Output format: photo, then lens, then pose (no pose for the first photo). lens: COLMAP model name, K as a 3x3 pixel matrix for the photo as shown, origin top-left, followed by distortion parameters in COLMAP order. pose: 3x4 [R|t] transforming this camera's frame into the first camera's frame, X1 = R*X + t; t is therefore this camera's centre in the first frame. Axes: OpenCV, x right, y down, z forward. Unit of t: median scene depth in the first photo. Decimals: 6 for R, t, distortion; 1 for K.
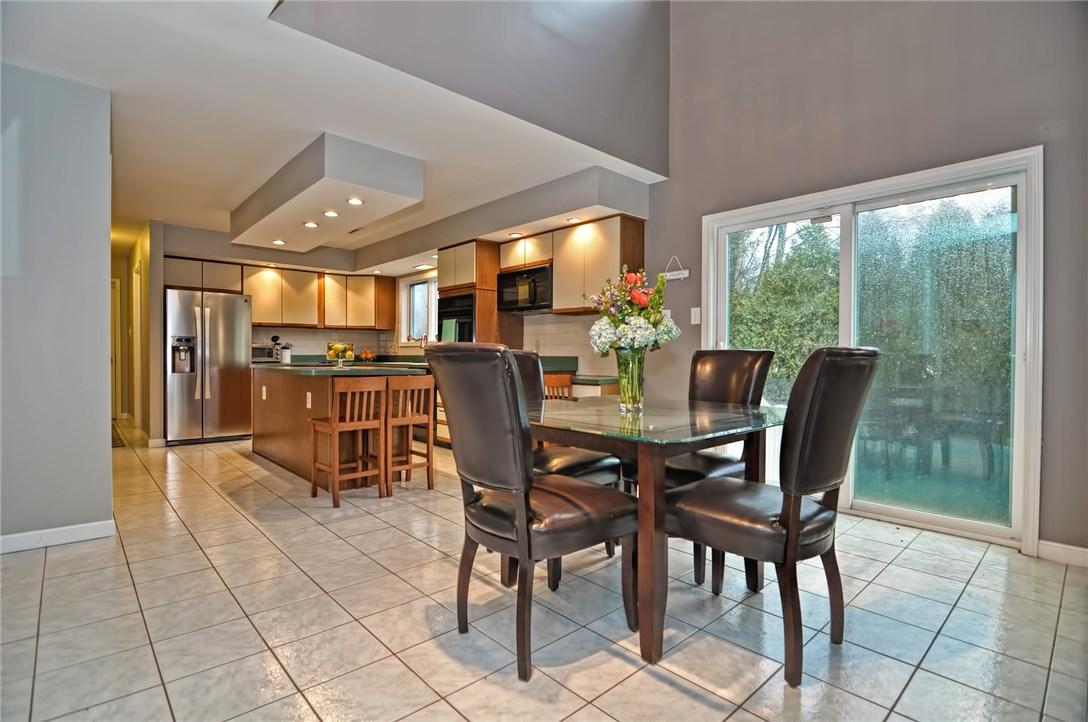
lens RADIAL K [[521.5, 0, 539.8], [0, 521.5, 363.1], [0, 0, 1]] dist [-0.003080, -0.012025]
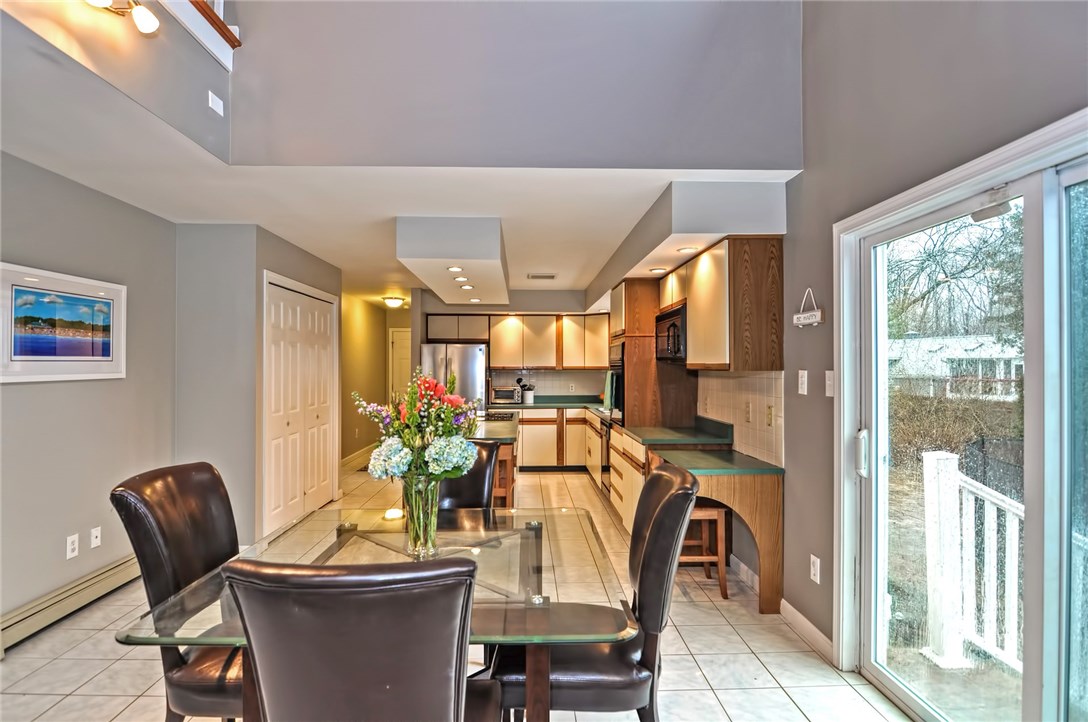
lens RADIAL K [[565.5, 0, 539.5], [0, 565.5, 364.8], [0, 0, 1]] dist [-0.017547, -0.001519]
pose [[0.756799, -0.009418, -0.653580, 0.341231], [-0.004611, 0.999794, -0.019746, -0.070220], [0.653632, 0.017957, 0.756600, 0.187777]]
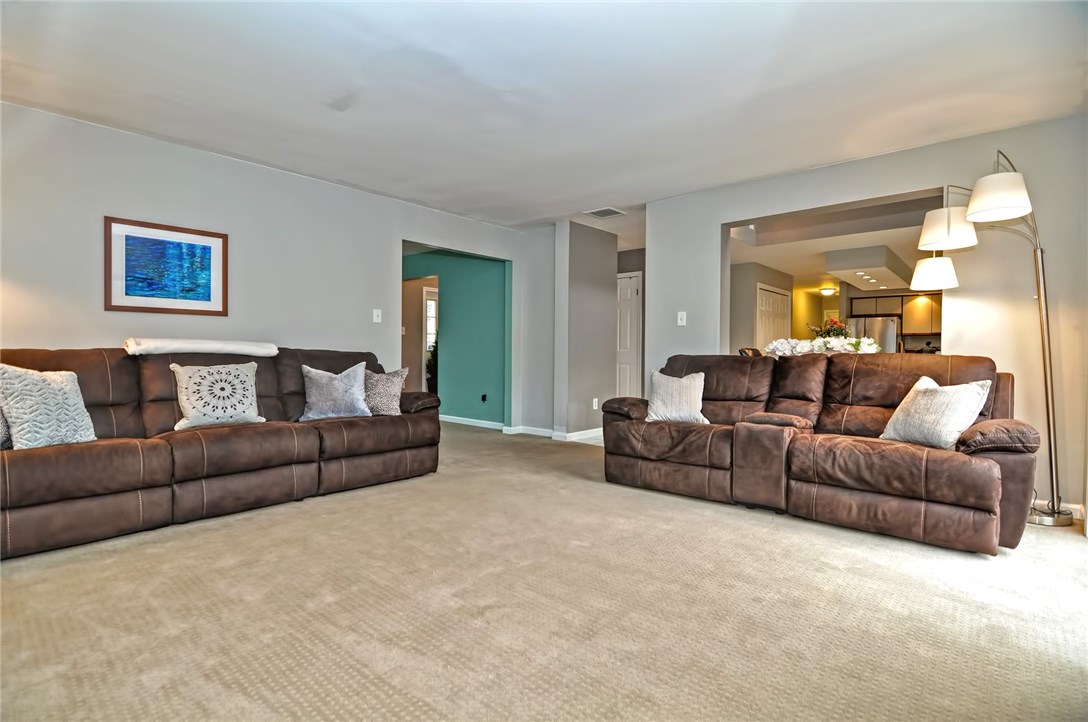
lens RADIAL K [[521.5, 0, 539.8], [0, 521.5, 363.1], [0, 0, 1]] dist [-0.003080, -0.012025]
pose [[0.091917, 0.012342, -0.995690, 0.996502], [-0.017279, 0.999792, 0.010798, 0.011939], [0.995617, 0.016212, 0.092112, -0.236513]]
